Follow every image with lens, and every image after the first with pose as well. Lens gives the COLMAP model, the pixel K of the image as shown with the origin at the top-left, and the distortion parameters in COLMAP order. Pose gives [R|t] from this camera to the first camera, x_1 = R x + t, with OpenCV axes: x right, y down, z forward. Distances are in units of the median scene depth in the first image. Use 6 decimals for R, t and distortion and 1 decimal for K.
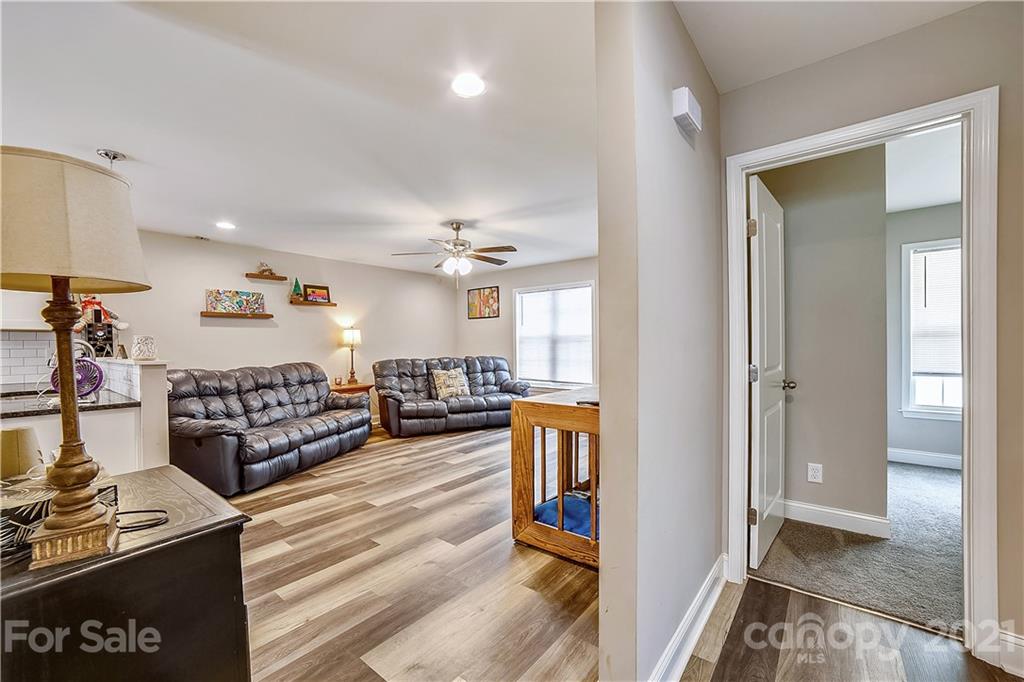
lens RADIAL K [[426.9, 0, 514.5], [0, 426.9, 352.3], [0, 0, 1]] dist [-0.000257, -0.000154]
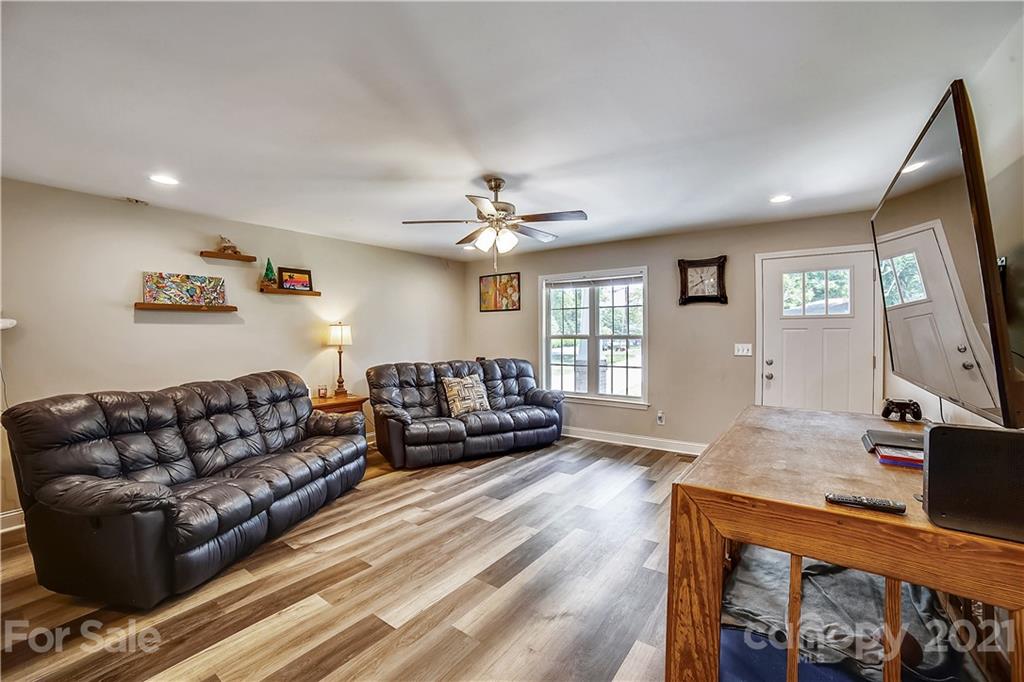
lens RADIAL K [[414.7, 0, 512.0], [0, 414.7, 341.0], [0, 0, 1]] dist [-0.073036, 0.027663]
pose [[0.998748, 0.004075, 0.049866, -0.124180], [-0.004089, 0.999992, 0.000173, -0.031876], [-0.049865, -0.000377, 0.998756, 0.282905]]
